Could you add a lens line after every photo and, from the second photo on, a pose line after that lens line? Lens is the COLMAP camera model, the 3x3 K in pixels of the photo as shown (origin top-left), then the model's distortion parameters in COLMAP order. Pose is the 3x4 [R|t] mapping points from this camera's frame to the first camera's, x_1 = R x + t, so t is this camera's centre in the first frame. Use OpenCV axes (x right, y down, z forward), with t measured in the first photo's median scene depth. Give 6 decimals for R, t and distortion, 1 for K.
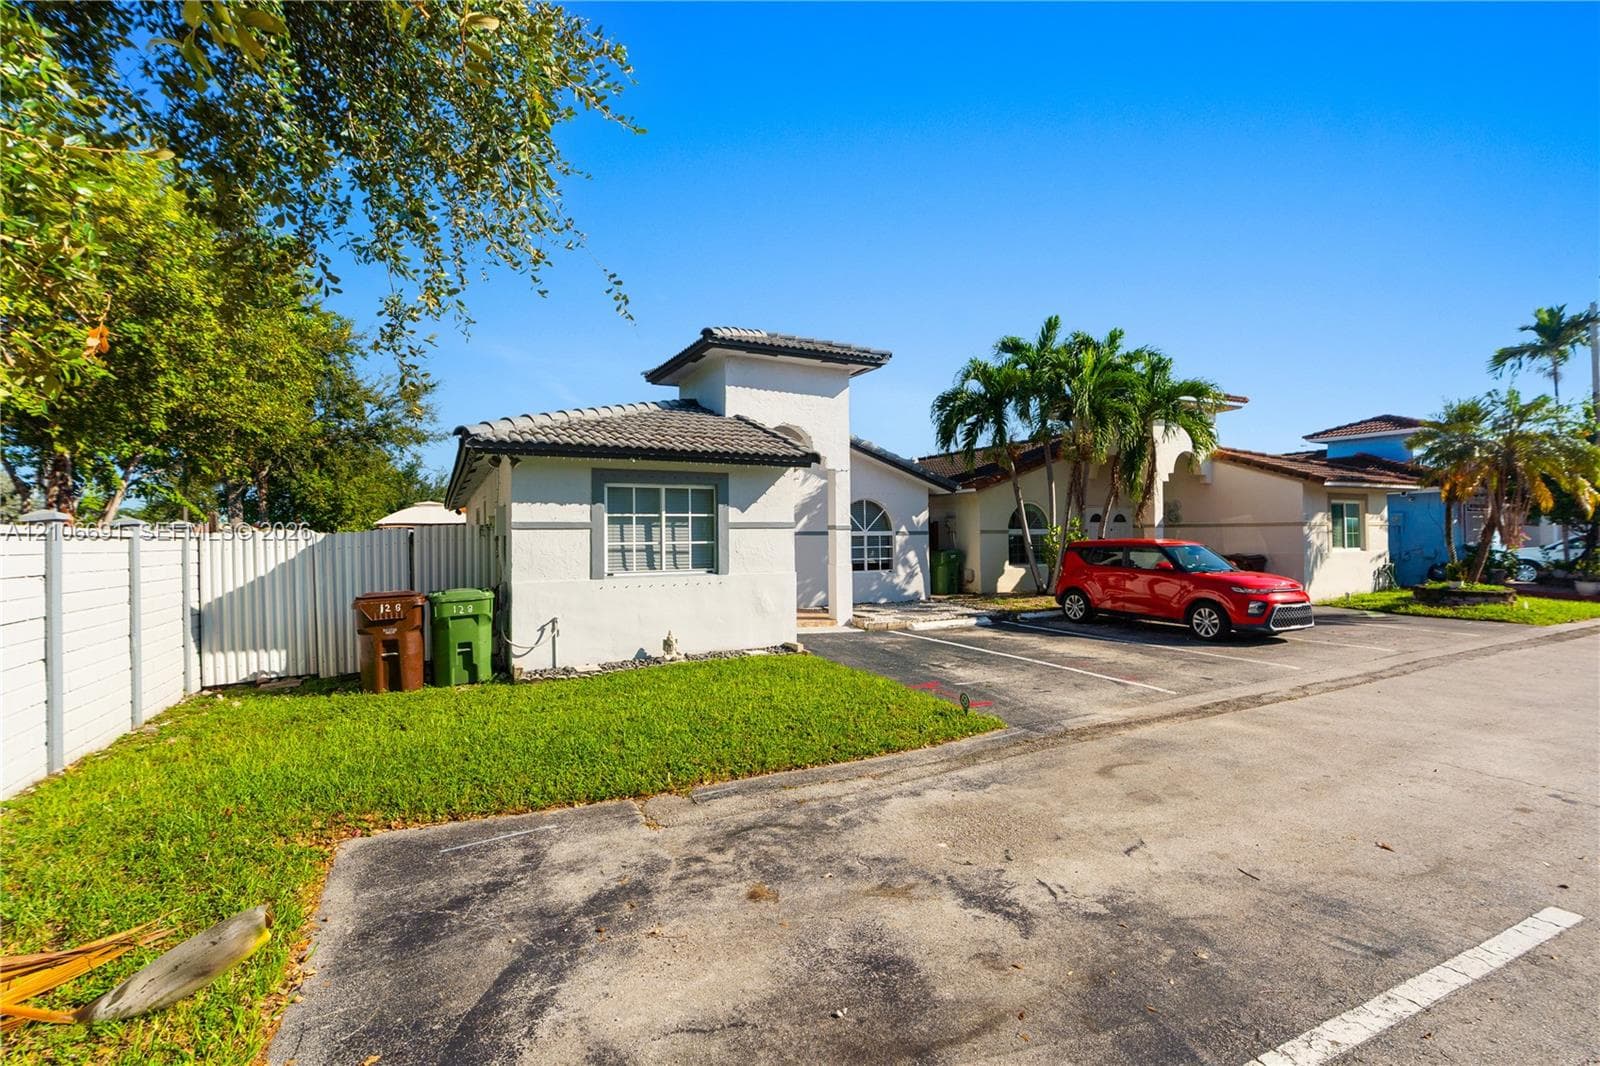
lens RADIAL K [[714.4, 0, 795.4], [0, 714.4, 538.6], [0, 0, 1]] dist [-0.002029, 0.003892]
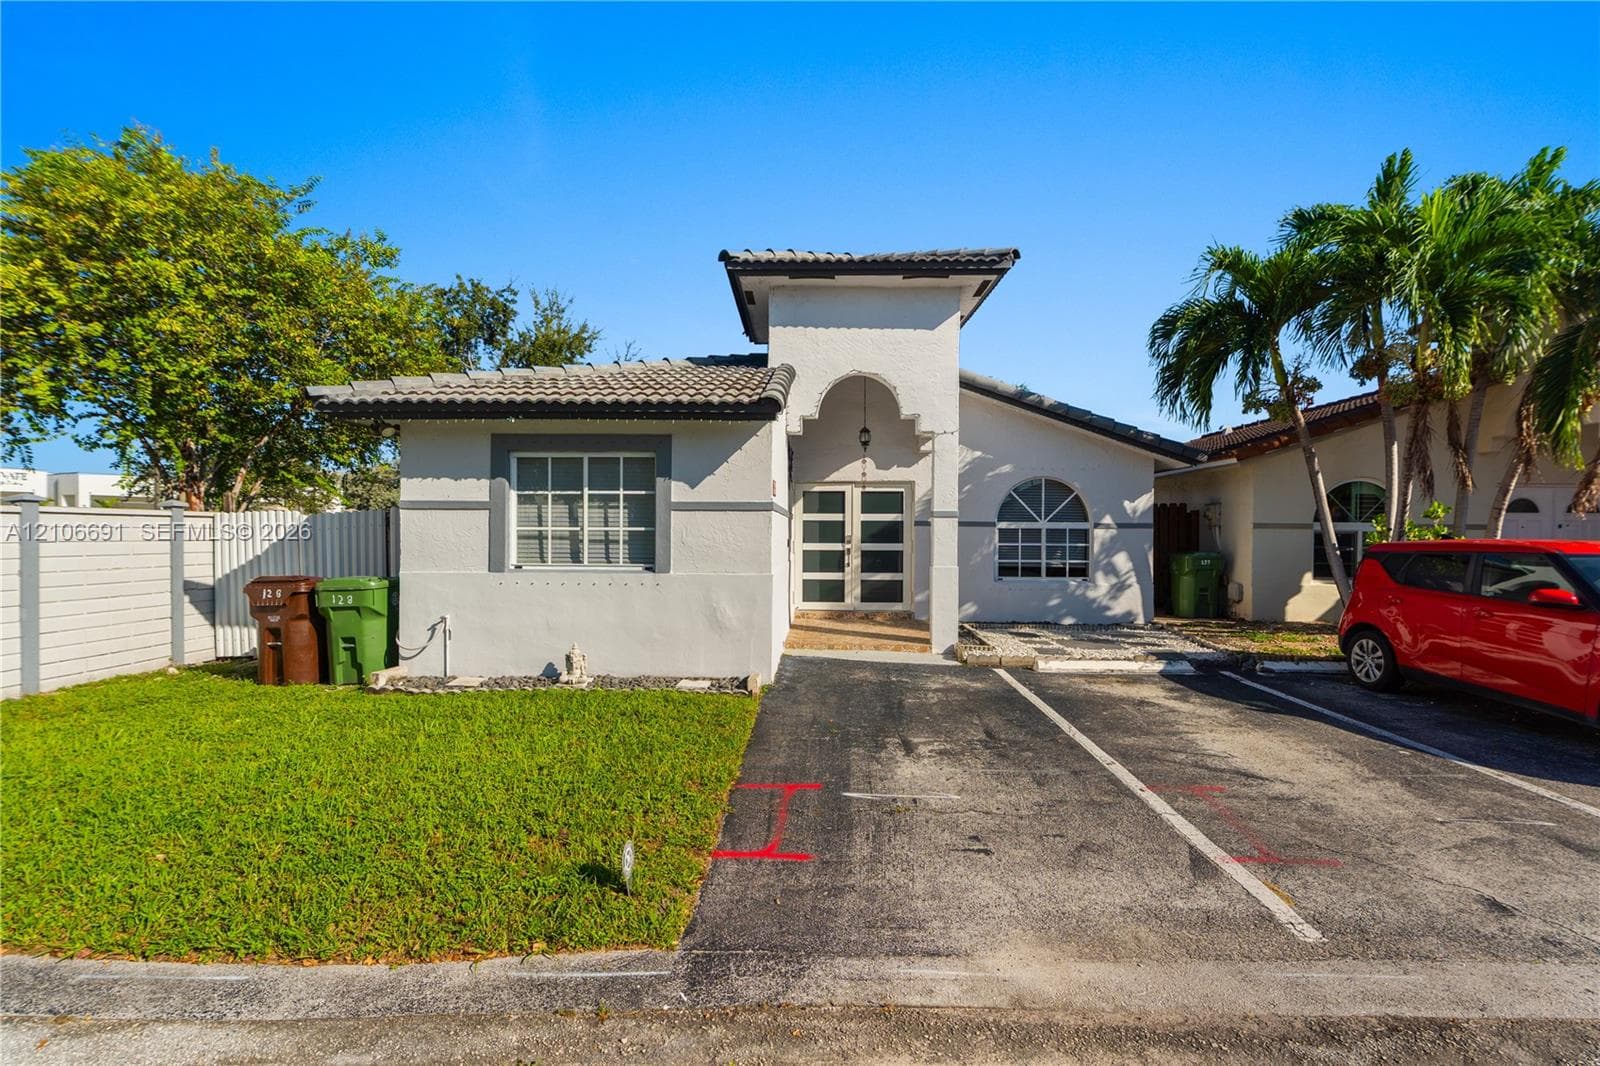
lens RADIAL K [[706.5, 0, 801.0], [0, 706.5, 547.4], [0, 0, 1]] dist [-0.001617, -0.000027]
pose [[0.873964, 0.025412, -0.485326, 0.351876], [-0.016780, 0.999614, 0.022124, 0.005086], [0.485701, -0.011192, 0.874053, 0.407800]]
